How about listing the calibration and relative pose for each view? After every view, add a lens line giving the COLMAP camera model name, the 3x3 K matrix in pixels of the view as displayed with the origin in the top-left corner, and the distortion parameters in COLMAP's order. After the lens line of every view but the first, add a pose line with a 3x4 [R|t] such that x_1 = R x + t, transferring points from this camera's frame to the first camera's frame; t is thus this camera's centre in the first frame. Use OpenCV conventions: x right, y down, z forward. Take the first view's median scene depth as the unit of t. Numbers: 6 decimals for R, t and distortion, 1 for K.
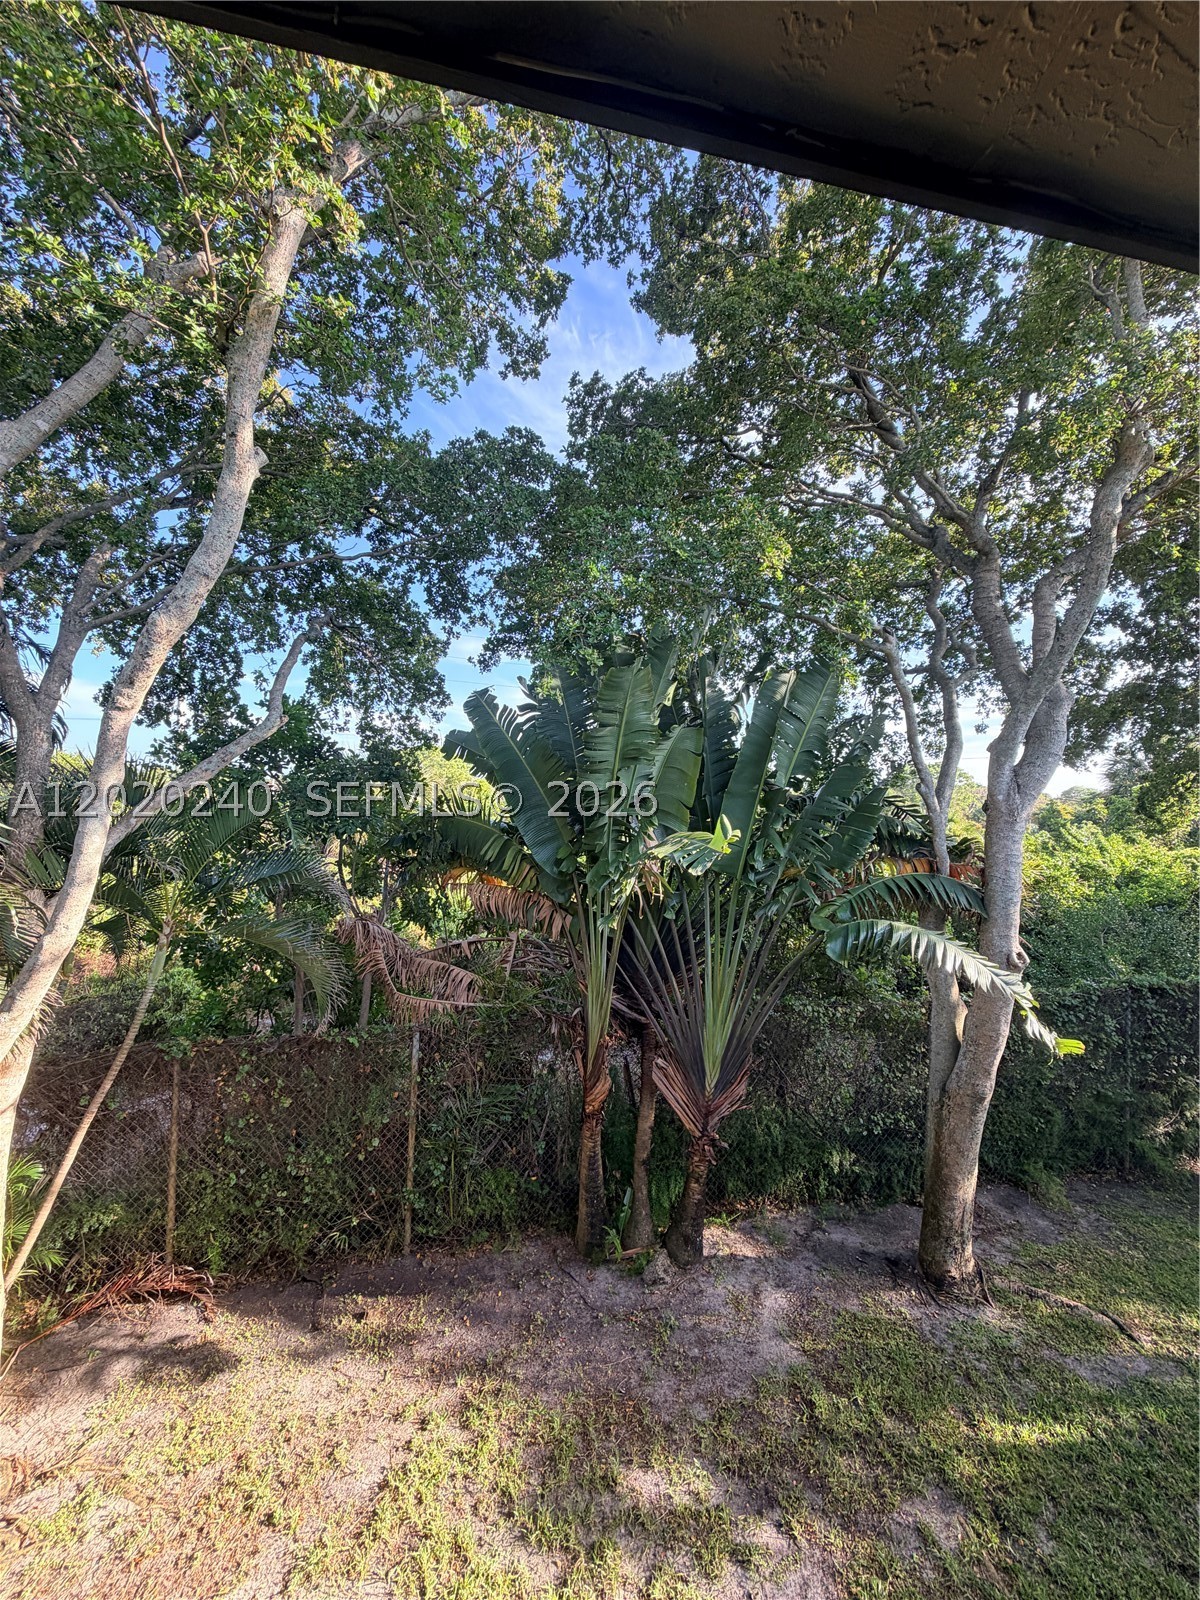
lens RADIAL K [[638.2, 0, 600.4], [0, 638.2, 798.1], [0, 0, 1]] dist [-0.000185, -0.000068]
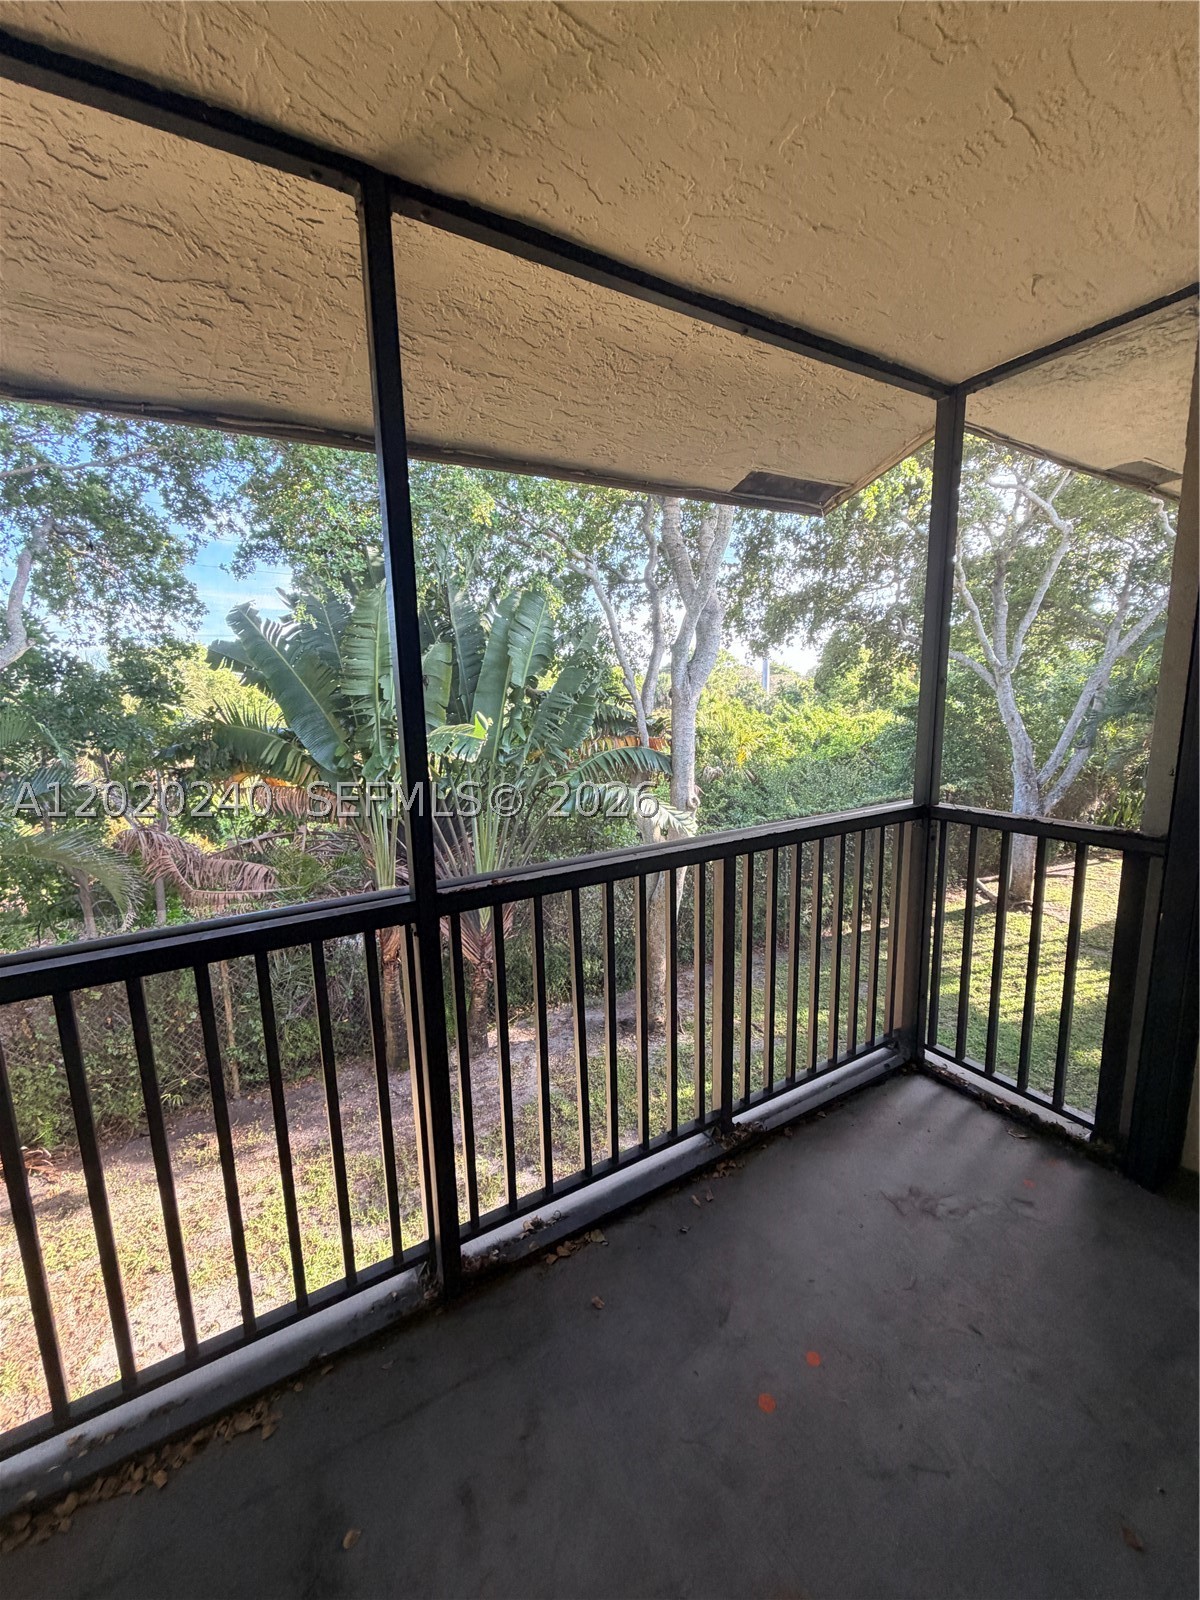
lens RADIAL K [[638.2, 0, 600.4], [0, 638.2, 798.1], [0, 0, 1]] dist [-0.000185, -0.000068]
pose [[0.951868, -0.095563, 0.291230, 0.038212], [0.045143, 0.983502, 0.175174, -0.010111], [-0.303166, -0.153595, 0.940478, -0.195777]]
